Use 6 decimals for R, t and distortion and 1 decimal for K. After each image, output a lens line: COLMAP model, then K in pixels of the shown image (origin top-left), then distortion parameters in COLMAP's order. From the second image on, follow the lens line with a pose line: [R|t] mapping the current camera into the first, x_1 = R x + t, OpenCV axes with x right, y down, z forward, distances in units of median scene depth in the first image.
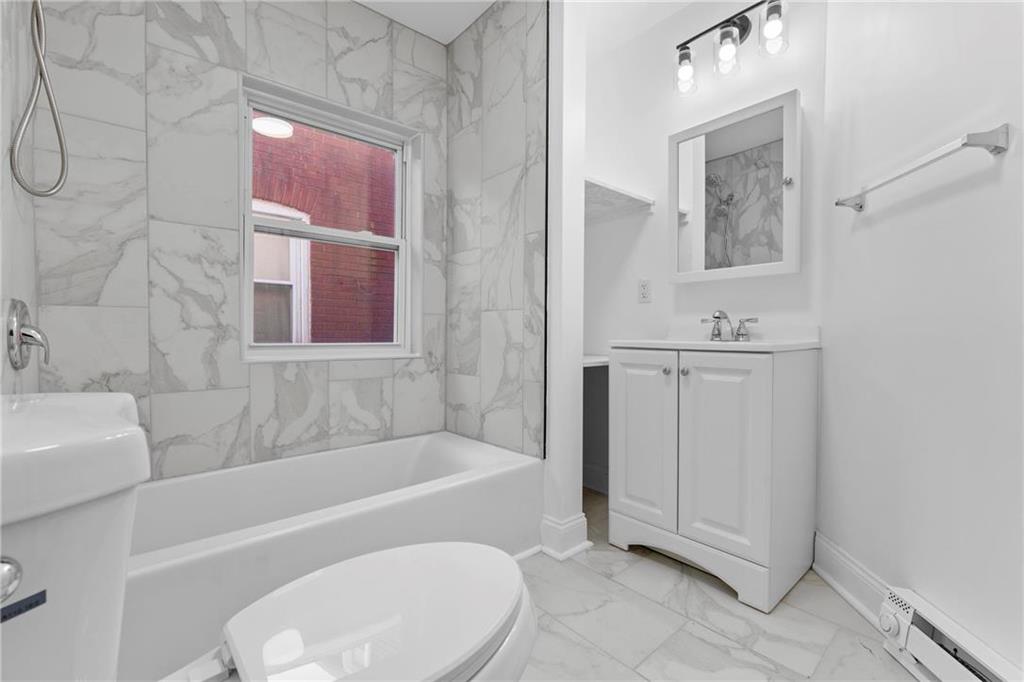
lens RADIAL K [[439.8, 0, 514.0], [0, 439.8, 340.0], [0, 0, 1]] dist [-0.006979, -0.000185]
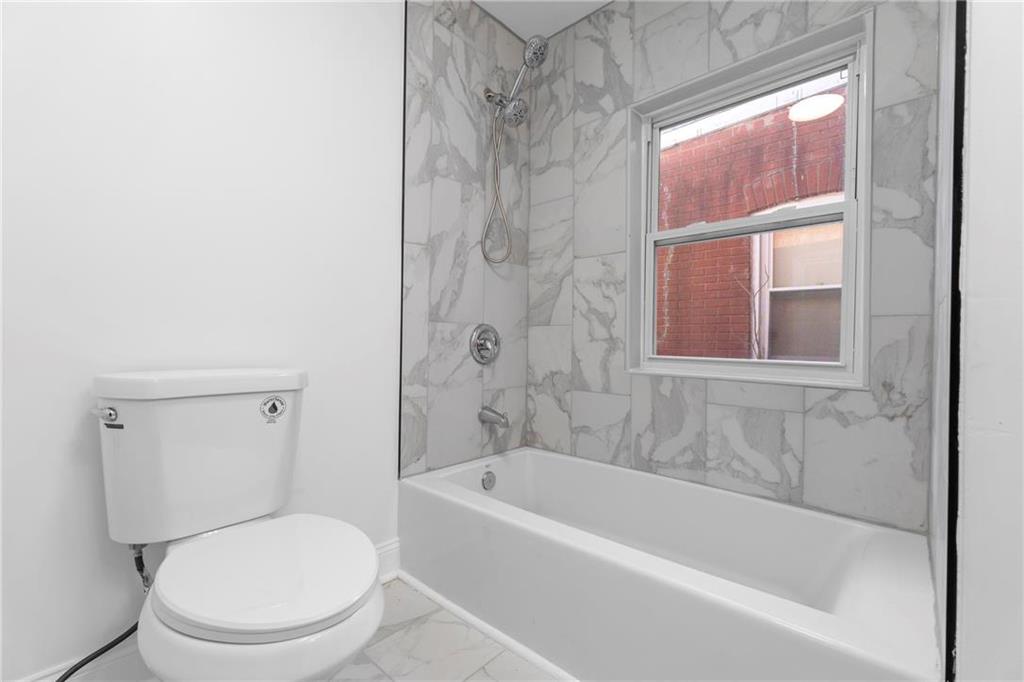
lens RADIAL K [[428.5, 0, 514.2], [0, 428.5, 340.4], [0, 0, 1]] dist [0.002510, 0.000018]
pose [[0.114662, -0.001308, -0.993404, 0.413400], [-0.027660, 0.999607, -0.004508, -0.015226], [0.993019, 0.027994, 0.114581, 0.619570]]
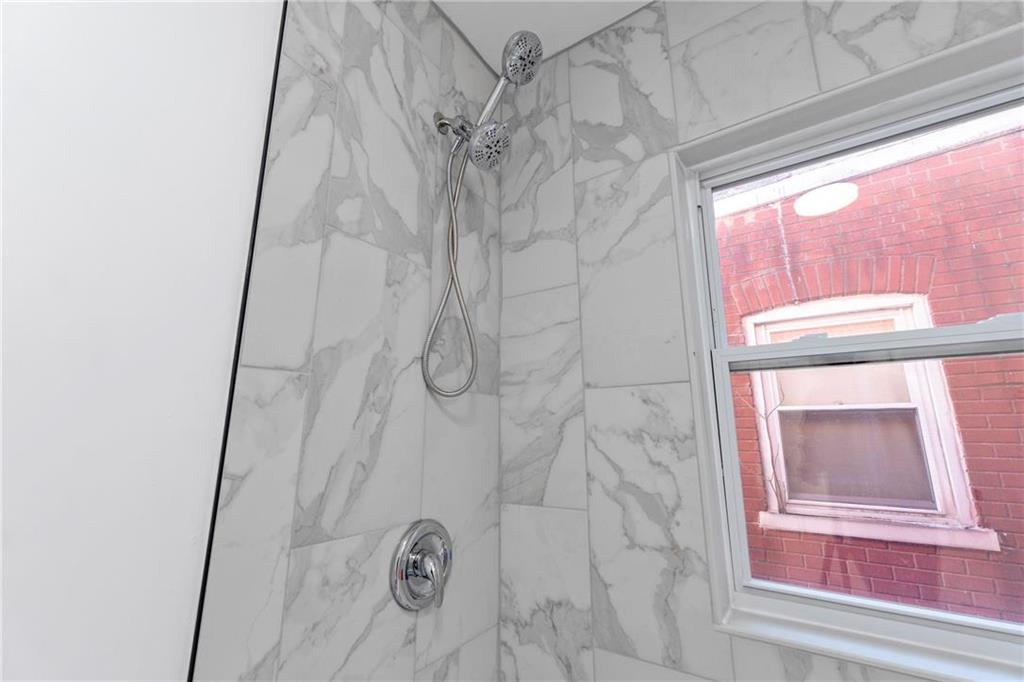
lens RADIAL K [[428.5, 0, 514.2], [0, 428.5, 340.4], [0, 0, 1]] dist [0.002510, 0.000018]
pose [[0.268908, -0.210635, -0.939852, -0.128382], [-0.011530, 0.975020, -0.221816, -0.174867], [0.963097, 0.070484, 0.259762, 0.622934]]
